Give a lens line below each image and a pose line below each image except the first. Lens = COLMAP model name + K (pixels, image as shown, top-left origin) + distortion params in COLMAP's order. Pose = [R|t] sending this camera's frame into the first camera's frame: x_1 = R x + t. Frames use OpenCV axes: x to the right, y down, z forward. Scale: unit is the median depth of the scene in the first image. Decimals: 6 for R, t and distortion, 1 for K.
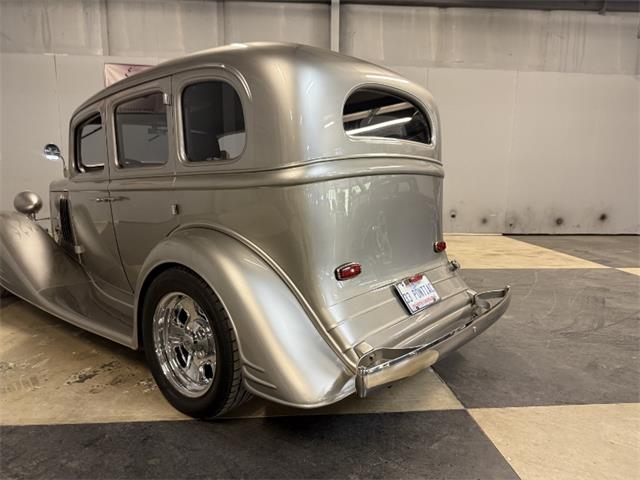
lens RADIAL K [[454.3, 0, 319.6], [0, 454.3, 241.1], [0, 0, 1]] dist [-0.001837, -0.006063]
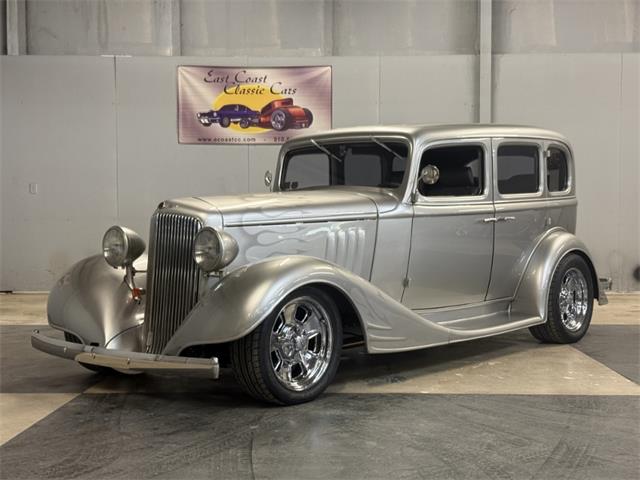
lens RADIAL K [[885.7, 0, 322.1], [0, 885.7, 242.1], [0, 0, 1]] dist [0.142368, -0.108645]
pose [[0.993854, -0.013392, -0.109889, -0.076051], [-0.000071, 0.992579, -0.121604, 0.079825], [0.110702, 0.120864, 0.986477, -0.402159]]
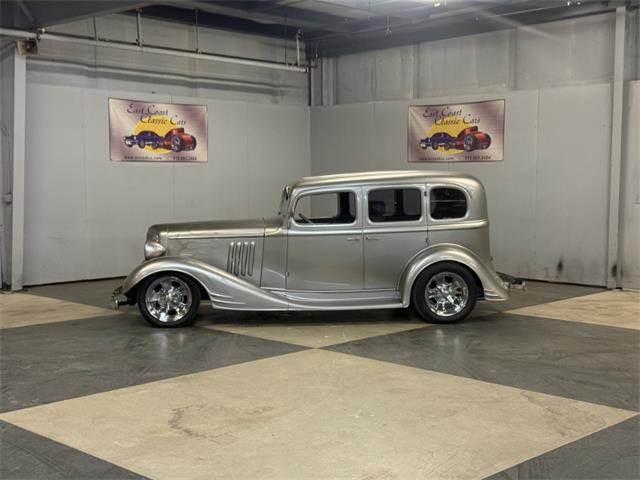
lens RADIAL K [[885.7, 0, 322.1], [0, 885.7, 242.1], [0, 0, 1]] dist [0.142368, -0.108645]
pose [[0.654568, 0.042080, -0.754831, 0.958658], [-0.103667, 0.994014, -0.034482, 0.013633], [0.748862, 0.100822, 0.655012, -0.468346]]
